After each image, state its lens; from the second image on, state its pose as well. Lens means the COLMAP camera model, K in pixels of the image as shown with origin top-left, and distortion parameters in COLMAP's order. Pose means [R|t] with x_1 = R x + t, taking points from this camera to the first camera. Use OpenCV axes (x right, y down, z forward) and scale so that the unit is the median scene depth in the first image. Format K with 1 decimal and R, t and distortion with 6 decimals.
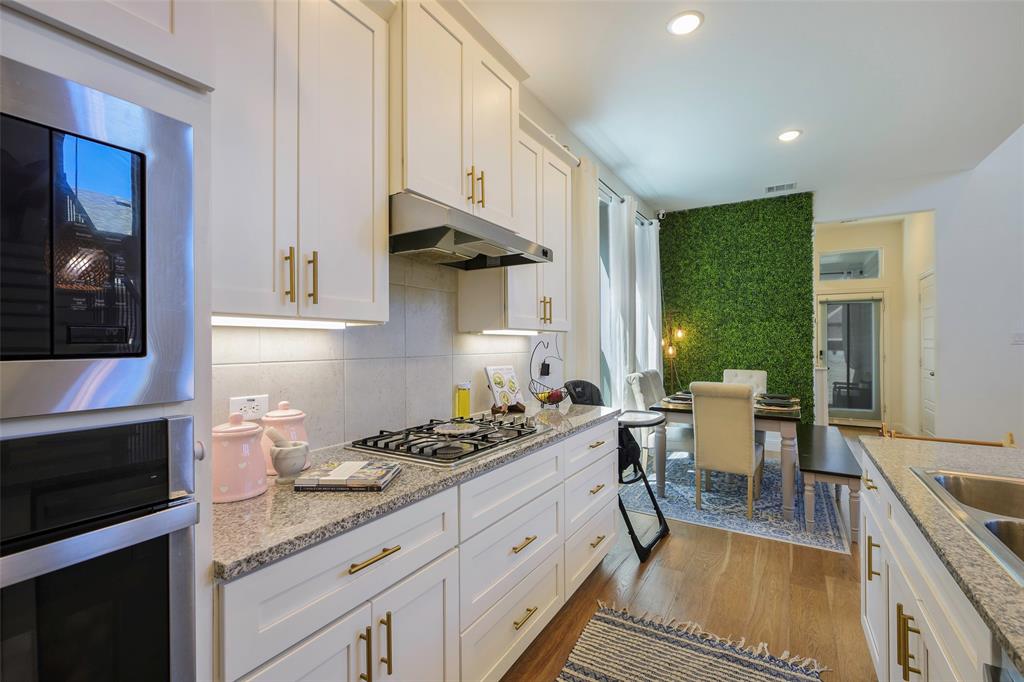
lens RADIAL K [[443.0, 0, 522.9], [0, 443.0, 347.4], [0, 0, 1]] dist [0.001778, 0.000031]
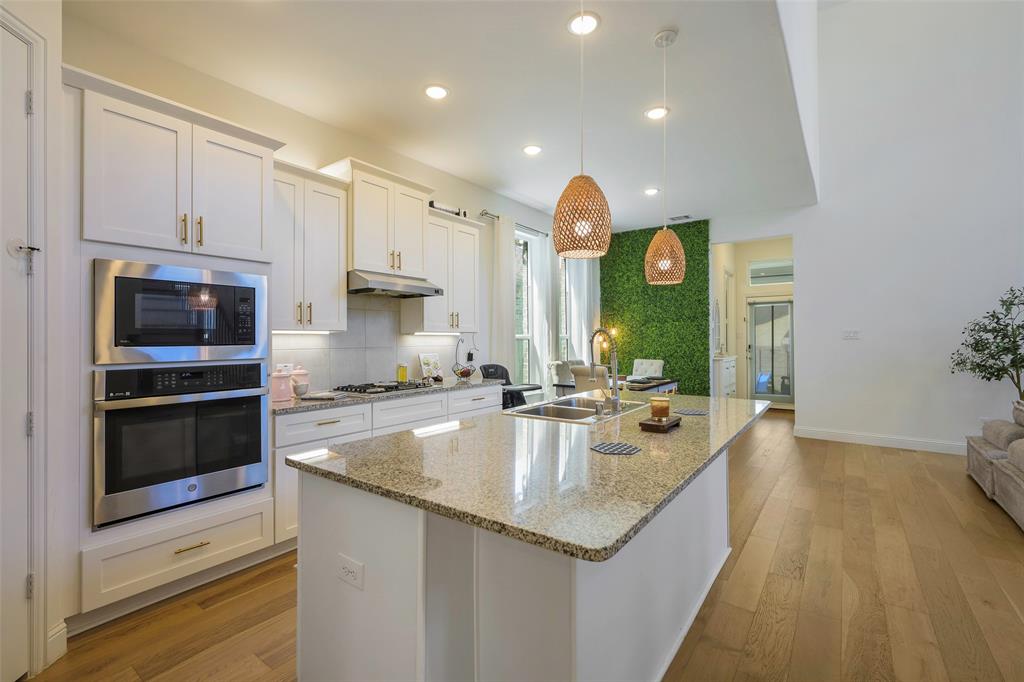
lens RADIAL K [[451.2, 0, 512.0], [0, 451.2, 341.0], [0, 0, 1]] dist [-0.001586, -0.000508]
pose [[0.994800, -0.002988, -0.101807, 0.550616], [0.002529, 0.999986, -0.004636, 0.003627], [0.101820, 0.004354, 0.994793, -0.838903]]
